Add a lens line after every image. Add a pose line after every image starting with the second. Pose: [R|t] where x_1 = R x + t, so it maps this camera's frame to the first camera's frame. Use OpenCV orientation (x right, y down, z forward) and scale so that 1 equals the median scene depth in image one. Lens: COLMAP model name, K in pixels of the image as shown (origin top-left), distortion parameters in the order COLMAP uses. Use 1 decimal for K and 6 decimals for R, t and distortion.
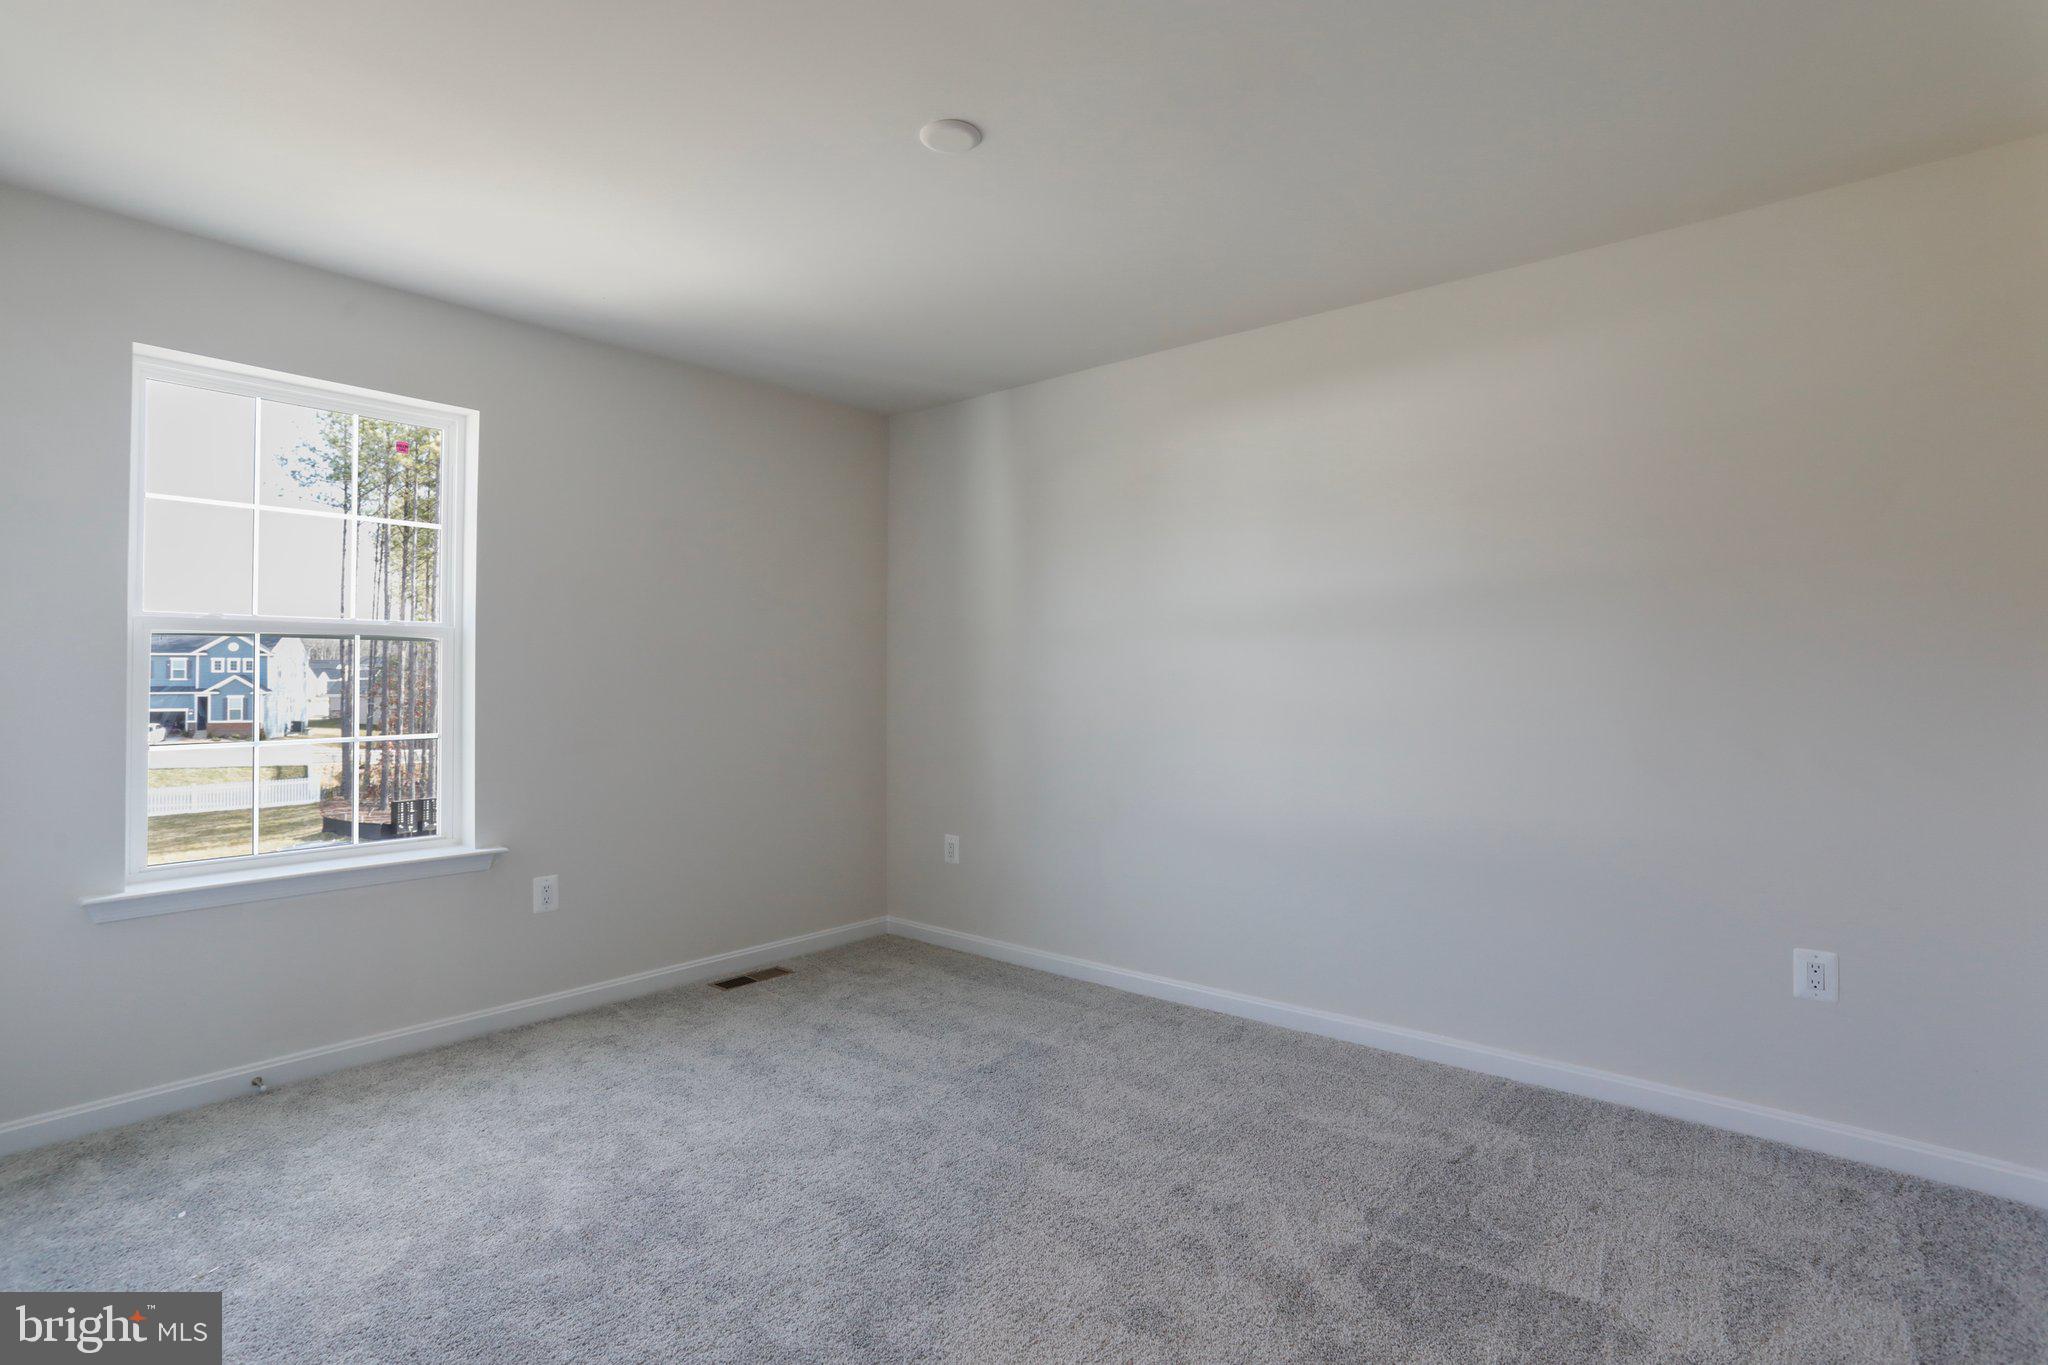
lens RADIAL K [[1001.6, 0, 1027.7], [0, 1001.6, 684.7], [0, 0, 1]] dist [-0.046168, 0.021026]
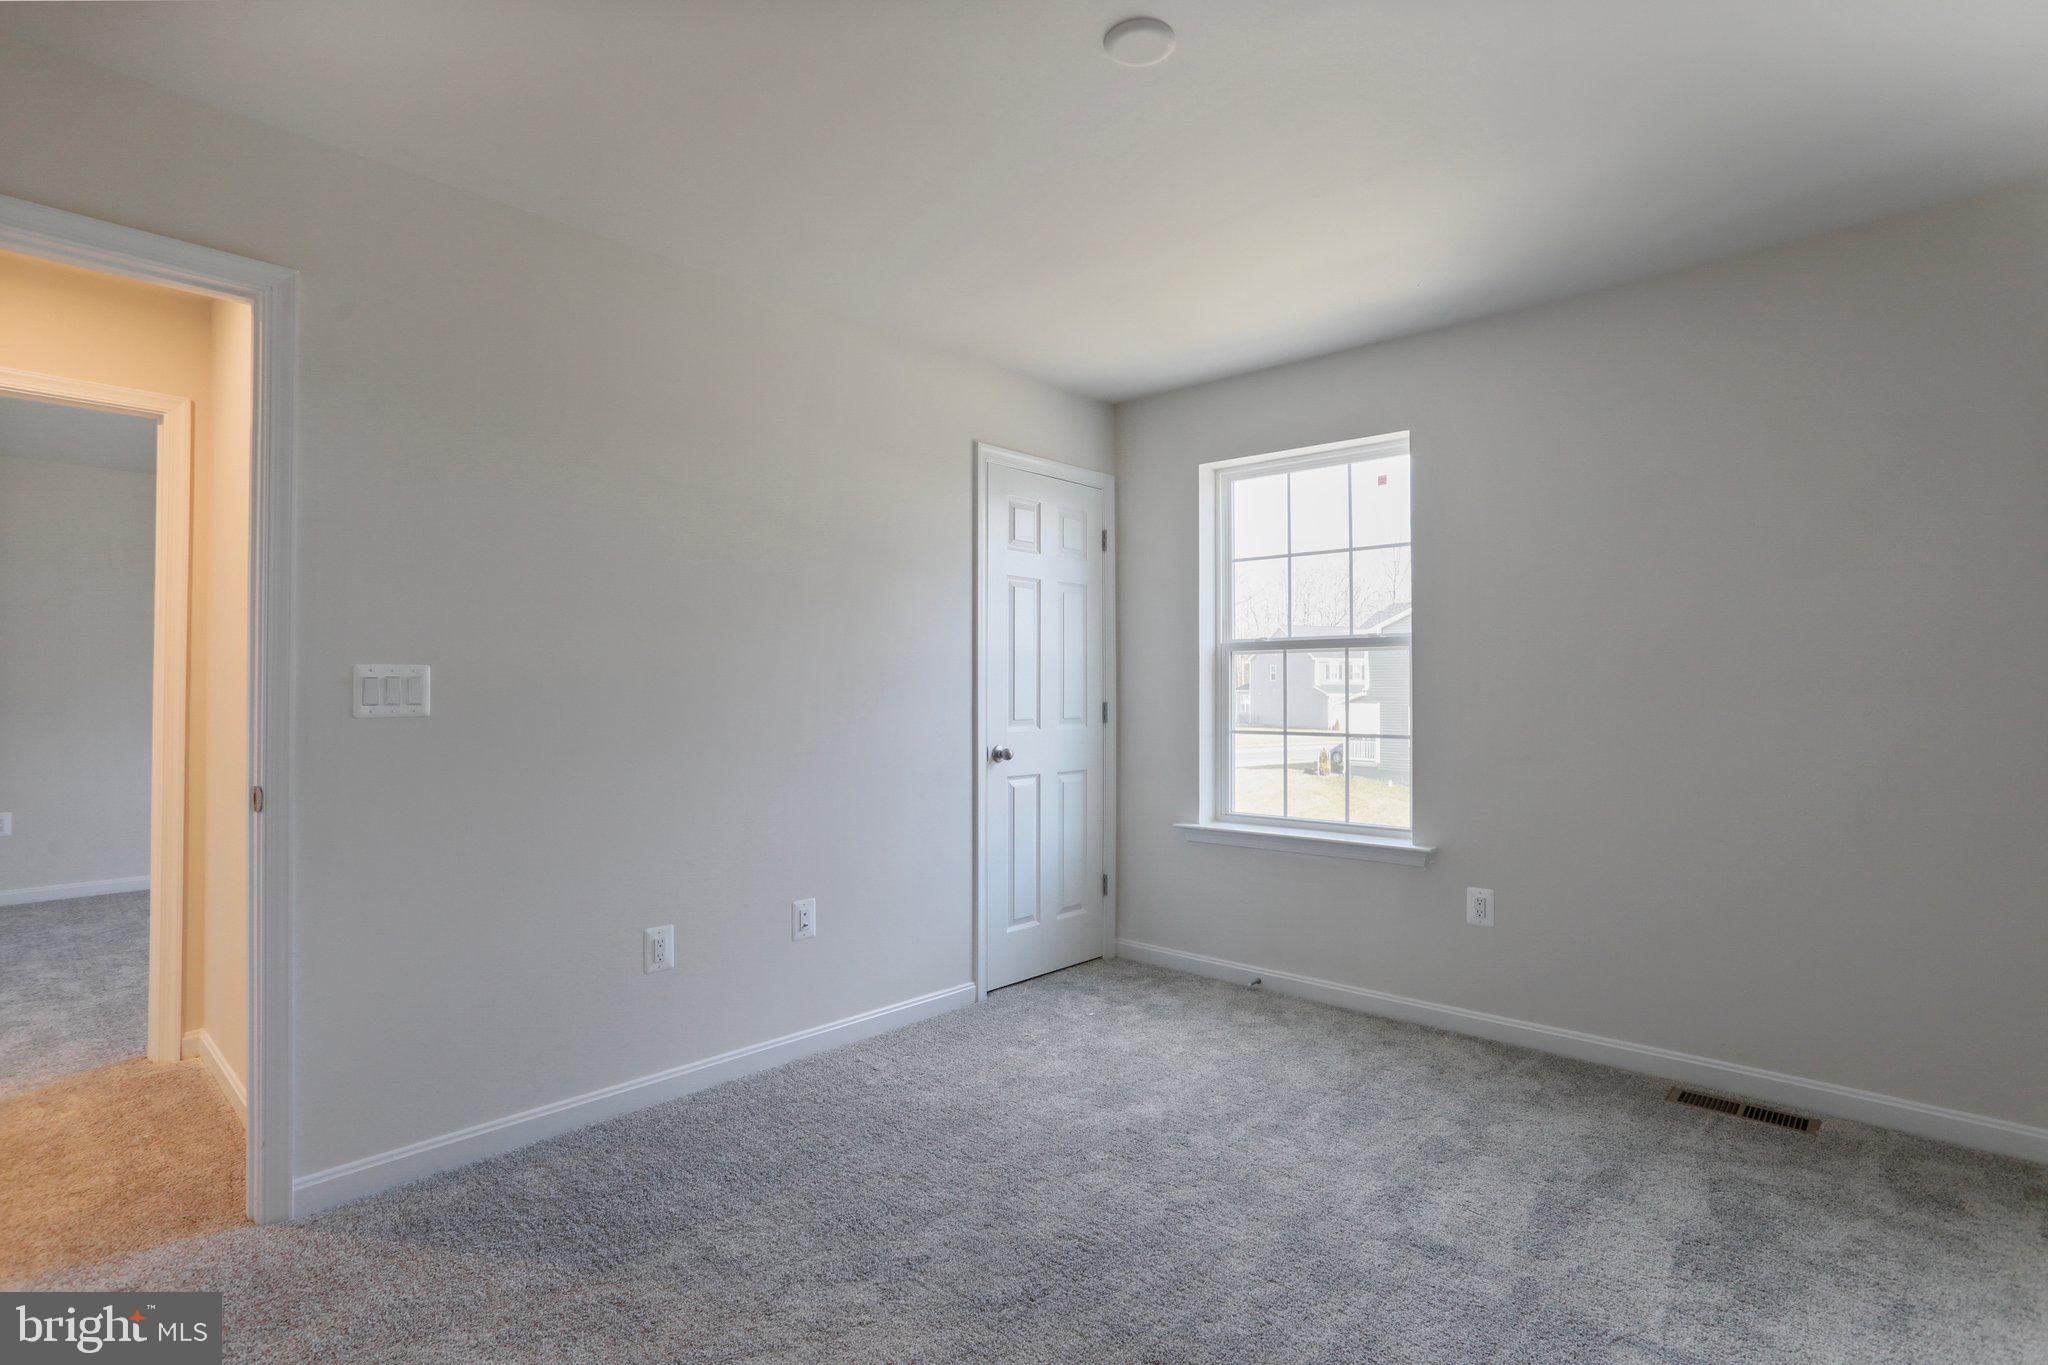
lens RADIAL K [[1001.6, 0, 1016.8], [0, 1001.6, 694.3], [0, 0, 1]] dist [-0.046168, 0.021026]
pose [[-0.071828, -0.000001, -0.997417, 0.549457], [0.002597, 0.999997, -0.000188, 0.005805], [0.997414, -0.002603, -0.071827, 0.682981]]
